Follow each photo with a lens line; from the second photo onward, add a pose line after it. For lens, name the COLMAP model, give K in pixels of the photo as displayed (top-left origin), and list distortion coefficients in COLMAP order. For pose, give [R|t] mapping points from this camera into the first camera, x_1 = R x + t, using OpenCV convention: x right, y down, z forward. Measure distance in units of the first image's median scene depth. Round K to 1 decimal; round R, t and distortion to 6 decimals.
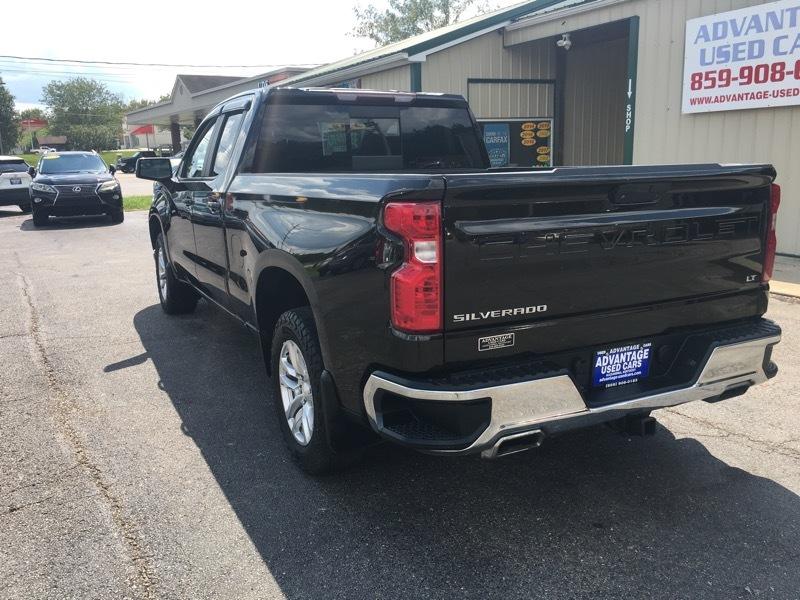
lens RADIAL K [[686.3, 0, 398.1], [0, 686.3, 301.5], [0, 0, 1]] dist [0.088960, -0.125989]
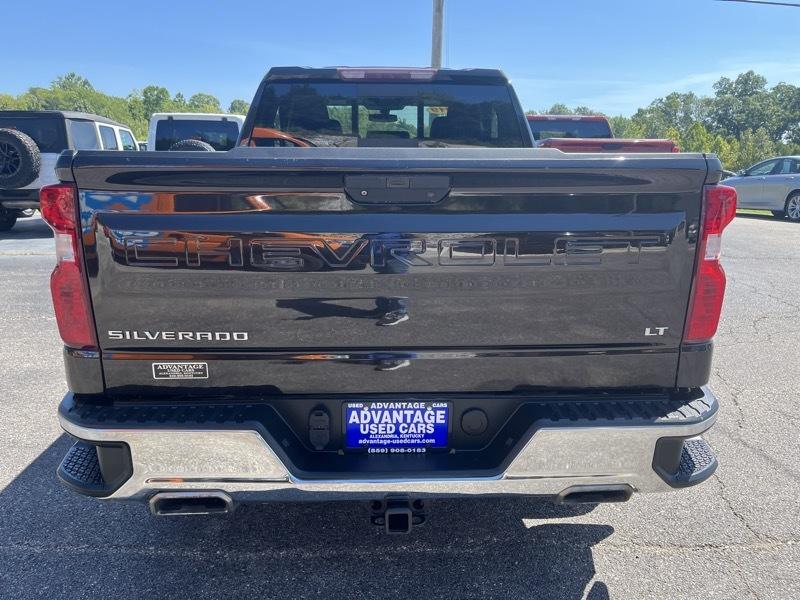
lens RADIAL K [[636.4, 0, 412.0], [0, 636.4, 313.4], [0, 0, 1]] dist [0.037837, -0.007912]
pose [[0.907515, 0.120175, -0.402461, 0.597431], [-0.101794, 0.992557, 0.066841, -0.073098], [0.407498, -0.019691, 0.912994, 0.399852]]
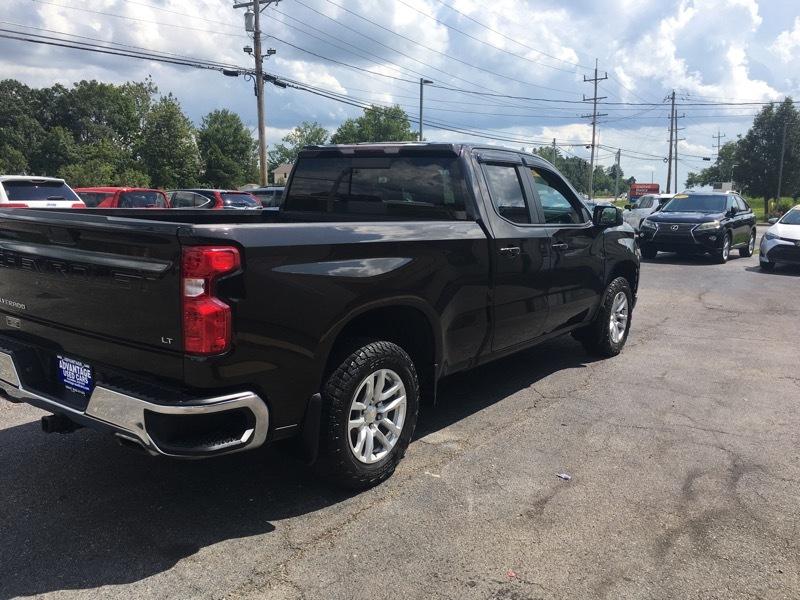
lens RADIAL K [[686.3, 0, 406.4], [0, 686.3, 296.8], [0, 0, 1]] dist [0.088960, -0.125989]
pose [[0.445014, 0.164151, -0.880350, 1.642301], [-0.216158, 0.973679, 0.072286, -0.256562], [0.869044, 0.158127, 0.468783, 0.918186]]
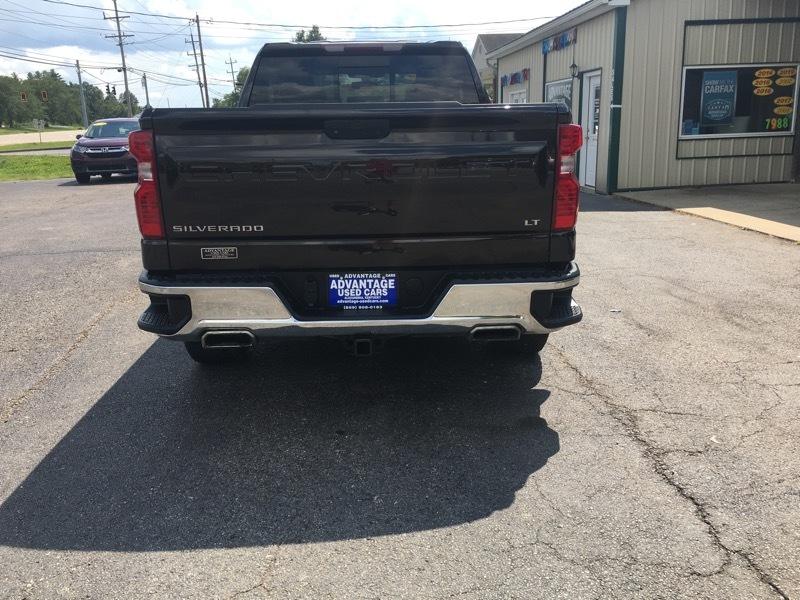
lens RADIAL K [[686.3, 0, 394.1], [0, 686.3, 299.6], [0, 0, 1]] dist [0.088960, -0.125989]
pose [[0.900880, 0.108844, -0.420200, 0.830761], [-0.086395, 0.993644, 0.072158, 0.023378], [0.425383, -0.028702, 0.904558, 0.041881]]
